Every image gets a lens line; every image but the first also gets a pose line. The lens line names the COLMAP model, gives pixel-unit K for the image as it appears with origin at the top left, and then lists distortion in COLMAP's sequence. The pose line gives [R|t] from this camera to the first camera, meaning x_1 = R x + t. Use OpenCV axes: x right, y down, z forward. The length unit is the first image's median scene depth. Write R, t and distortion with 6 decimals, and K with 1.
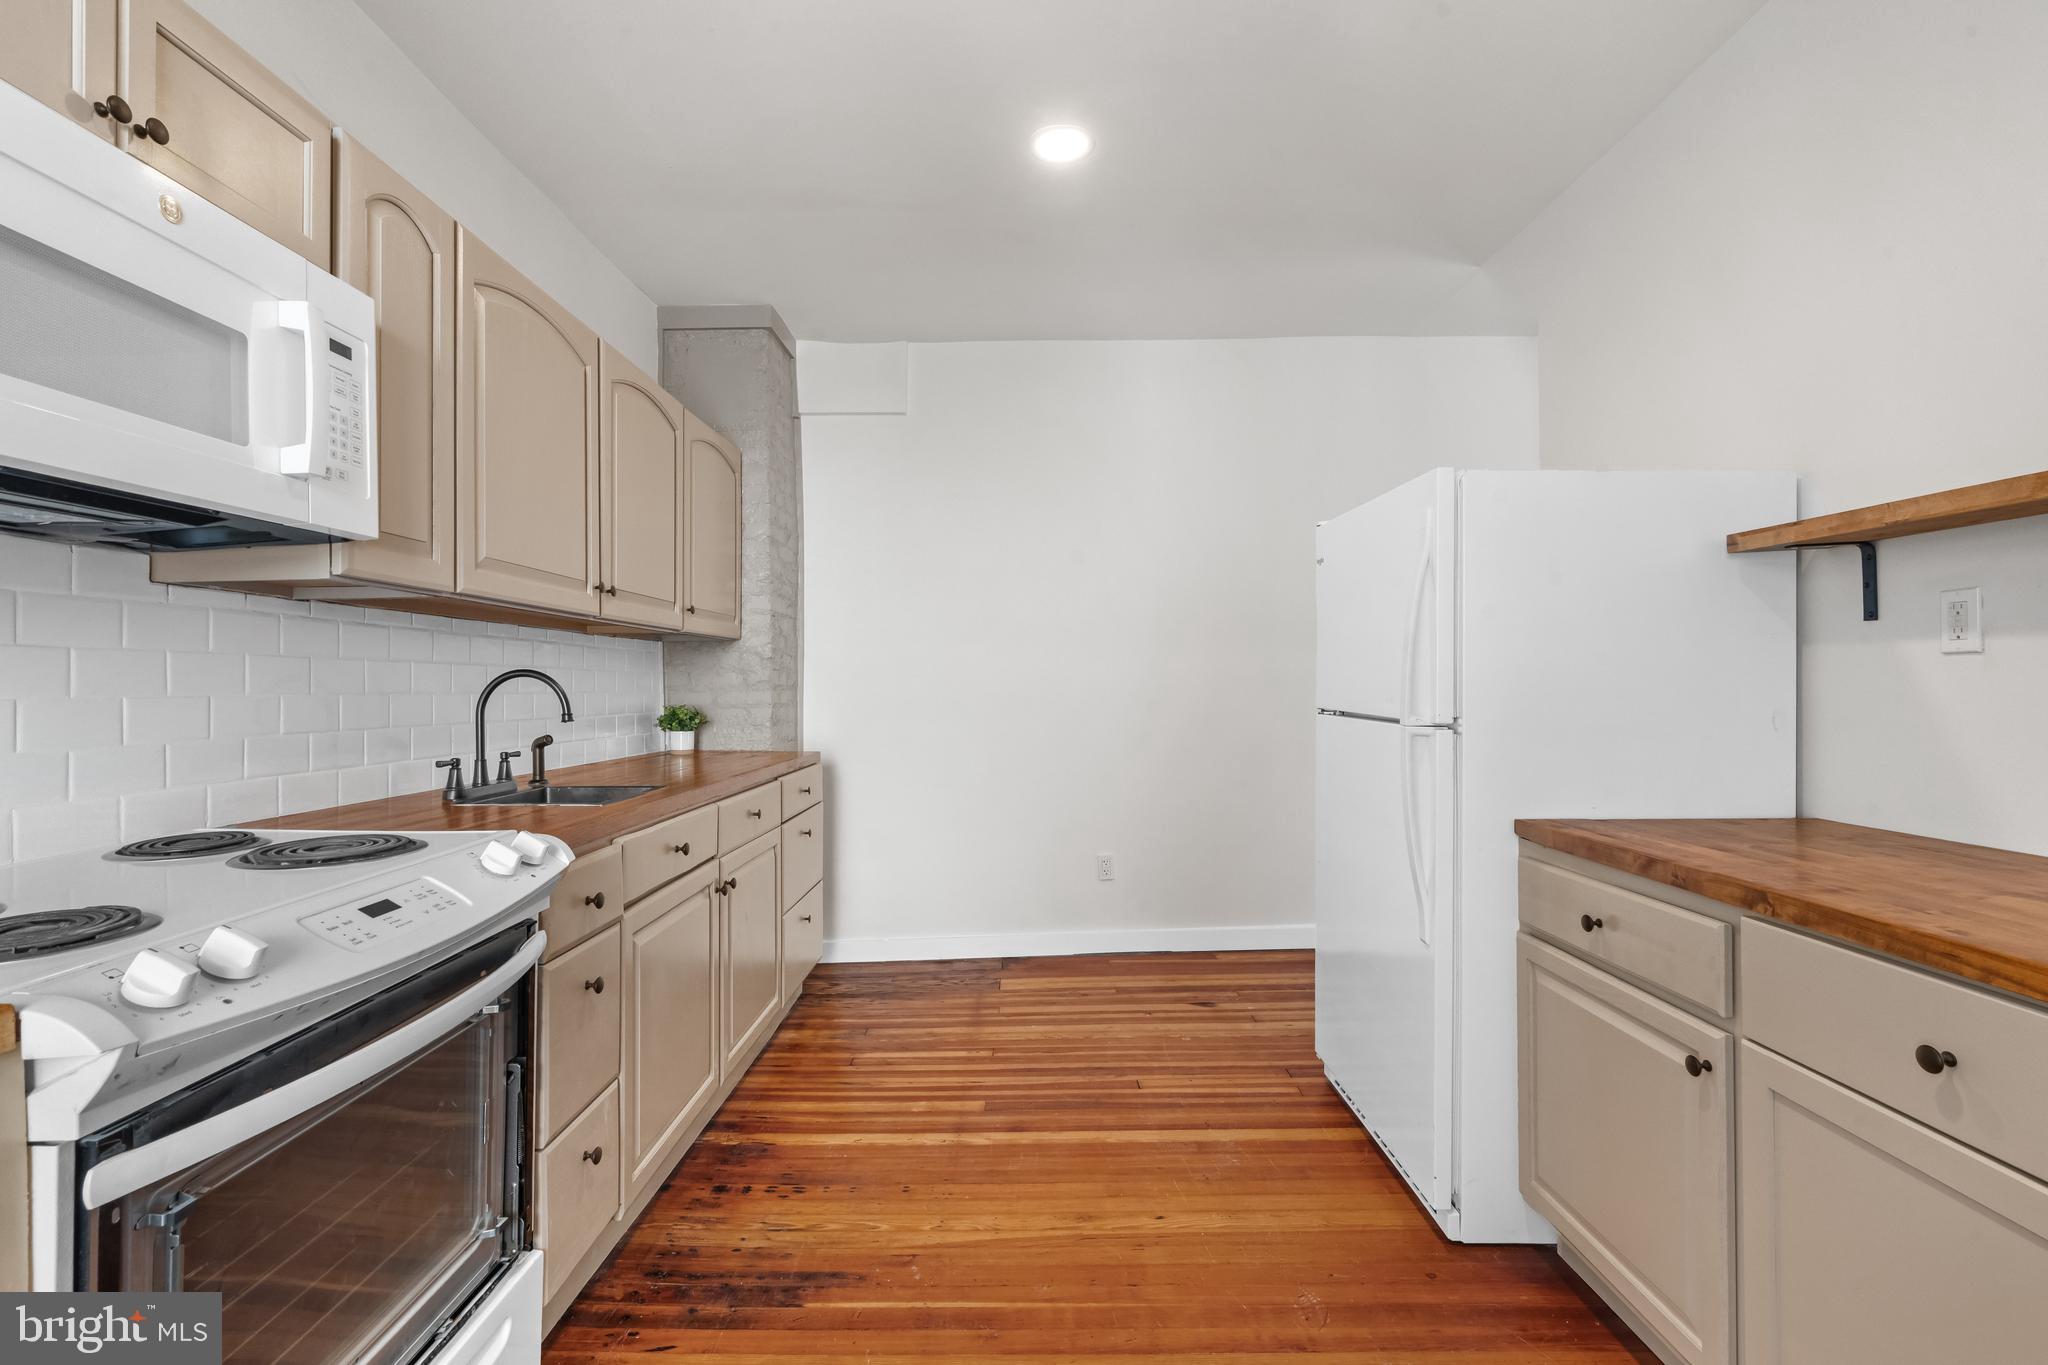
lens RADIAL K [[922.1, 0, 1024.5], [0, 922.1, 679.1], [0, 0, 1]] dist [0.000958, 0.001734]
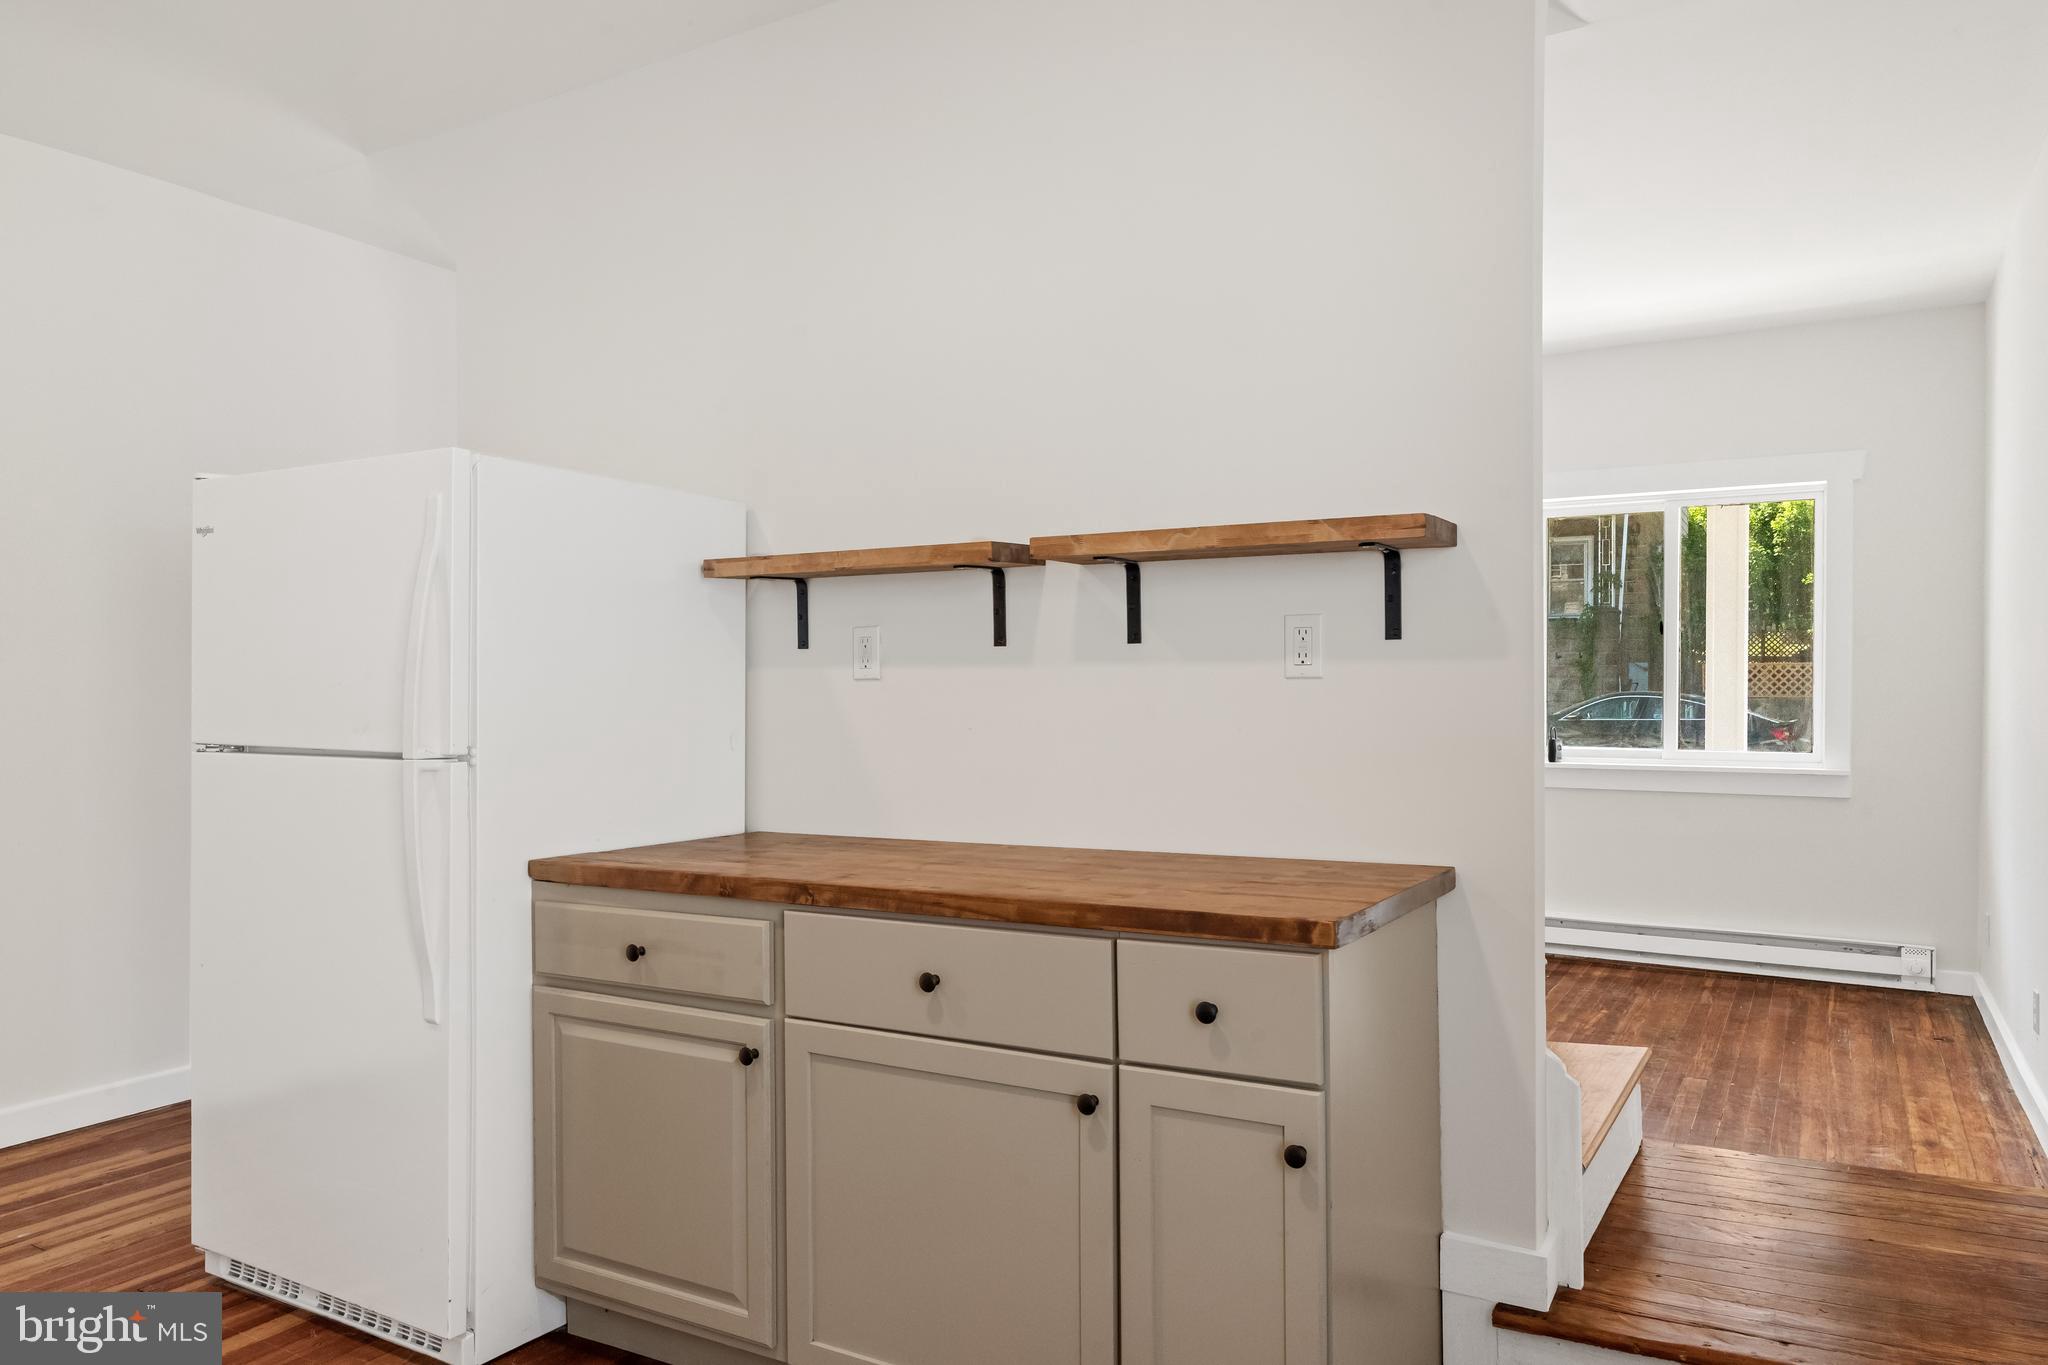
lens RADIAL K [[1428.3, 0, 1028.8], [0, 1428.3, 688.7], [0, 0, 1]] dist [0.001807, 0.000008]
pose [[0.500051, 0.006073, 0.865975, -0.444229], [-0.001344, 0.999980, -0.006237, -0.004303], [-0.865995, 0.001955, 0.500048, -0.103007]]
